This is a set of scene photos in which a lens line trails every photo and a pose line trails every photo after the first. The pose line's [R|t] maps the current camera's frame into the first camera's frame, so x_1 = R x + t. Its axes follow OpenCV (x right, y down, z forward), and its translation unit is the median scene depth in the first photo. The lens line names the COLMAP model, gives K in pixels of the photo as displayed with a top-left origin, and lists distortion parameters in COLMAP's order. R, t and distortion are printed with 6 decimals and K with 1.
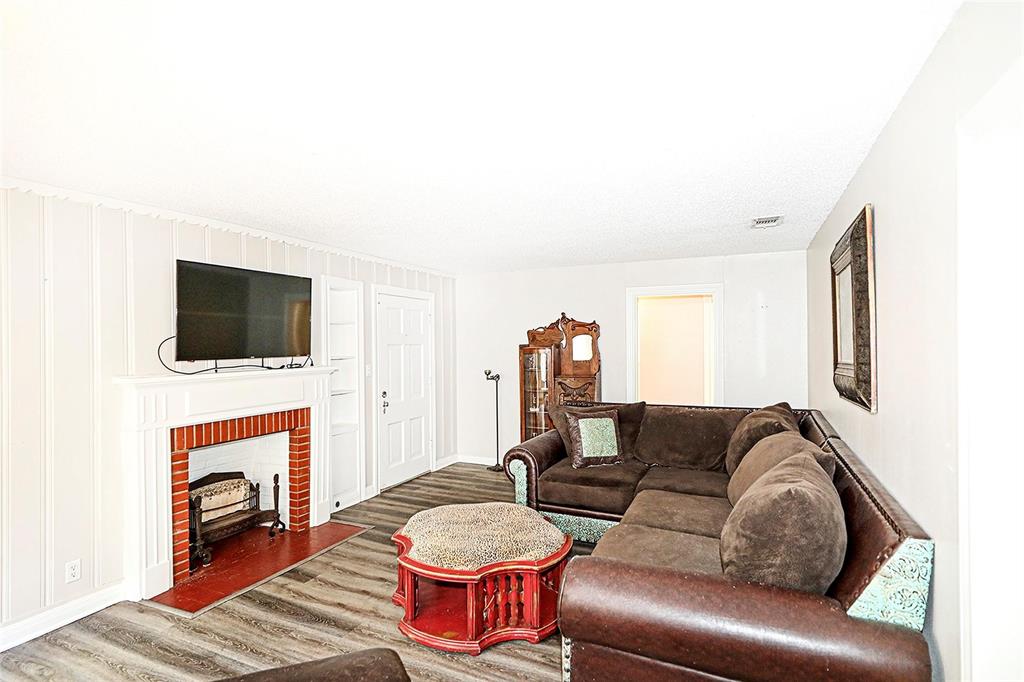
lens RADIAL K [[518.2, 0, 510.4], [0, 518.2, 343.4], [0, 0, 1]] dist [0.007117, -0.001380]
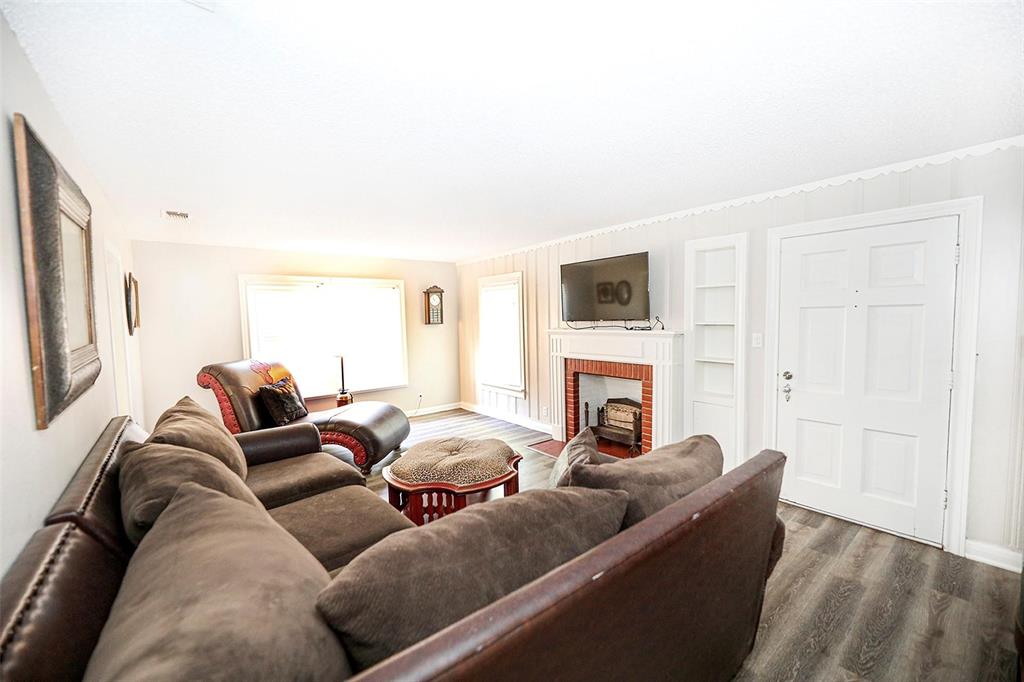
lens RADIAL K [[409.8, 0, 512.0], [0, 409.8, 340.3], [0, 0, 1]] dist [-0.002402, -0.000887]
pose [[-0.439670, 0.064289, -0.895856, 0.586770], [0.017500, 0.997859, 0.063020, 0.006106], [0.897989, 0.012030, -0.439853, 1.186629]]
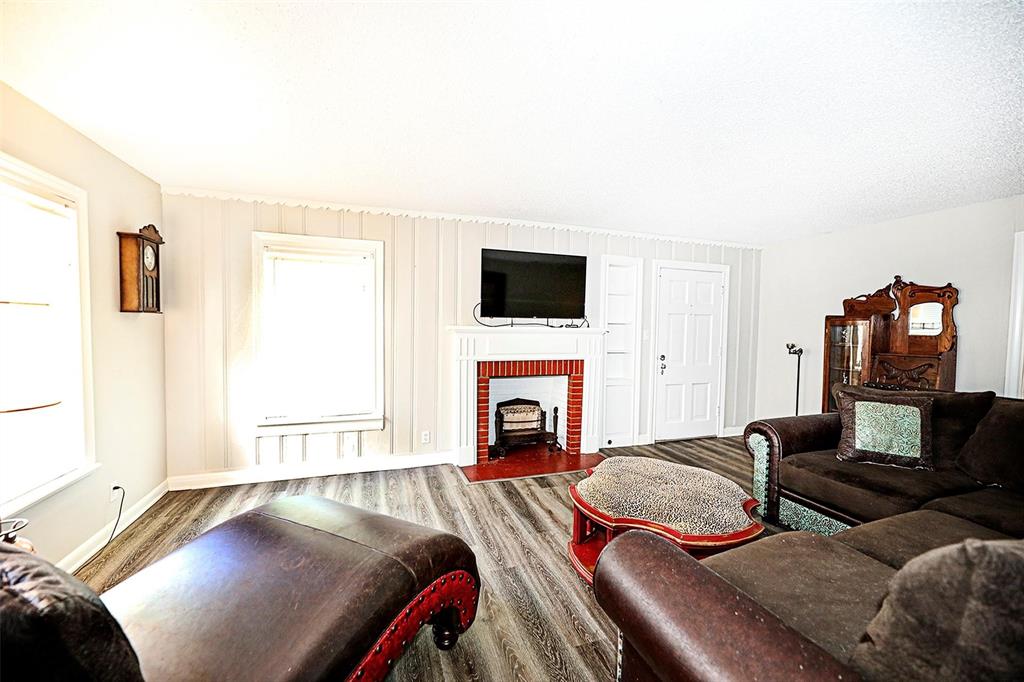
lens RADIAL K [[409.8, 0, 512.6], [0, 409.8, 340.7], [0, 0, 1]] dist [-0.002402, -0.000887]
pose [[0.693491, 0.046715, -0.718949, 0.221328], [-0.022279, 0.998809, 0.043409, 0.039871], [0.720121, -0.014086, 0.693705, 0.196251]]
